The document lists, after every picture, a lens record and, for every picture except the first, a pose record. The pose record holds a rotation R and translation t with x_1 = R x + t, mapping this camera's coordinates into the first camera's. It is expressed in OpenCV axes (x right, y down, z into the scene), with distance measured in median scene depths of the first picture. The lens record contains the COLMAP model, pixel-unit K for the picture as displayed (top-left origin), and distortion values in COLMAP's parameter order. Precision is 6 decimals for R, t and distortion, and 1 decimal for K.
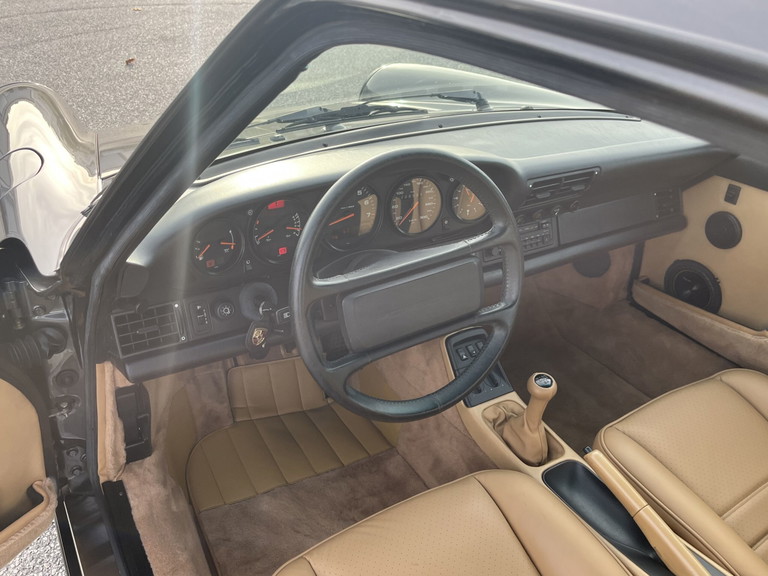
lens RADIAL K [[637.1, 0, 374.6], [0, 637.1, 292.7], [0, 0, 1]] dist [0.064987, -0.099099]
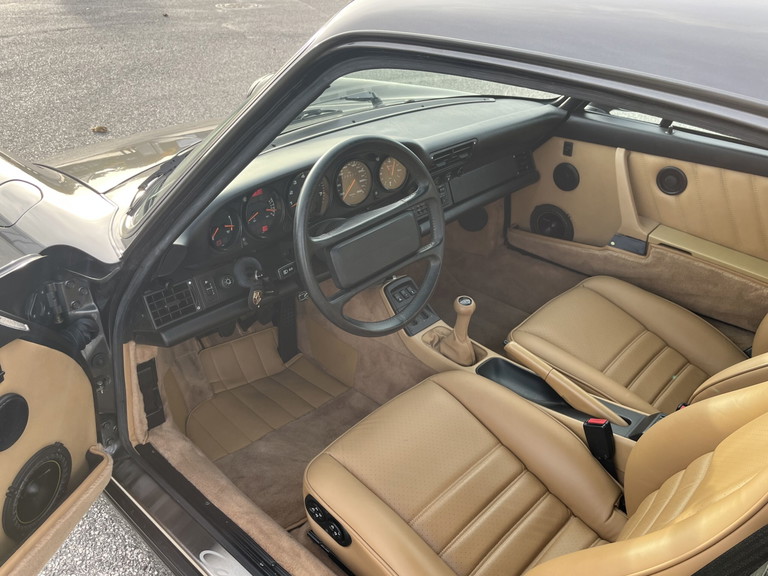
lens RADIAL K [[637.1, 0, 374.6], [0, 637.1, 292.7], [0, 0, 1]] dist [0.064987, -0.099099]
pose [[0.965827, -0.166540, 0.198603, -0.172770], [0.167851, 0.985758, 0.010340, 0.071675], [-0.197496, 0.023349, 0.980025, -0.256589]]
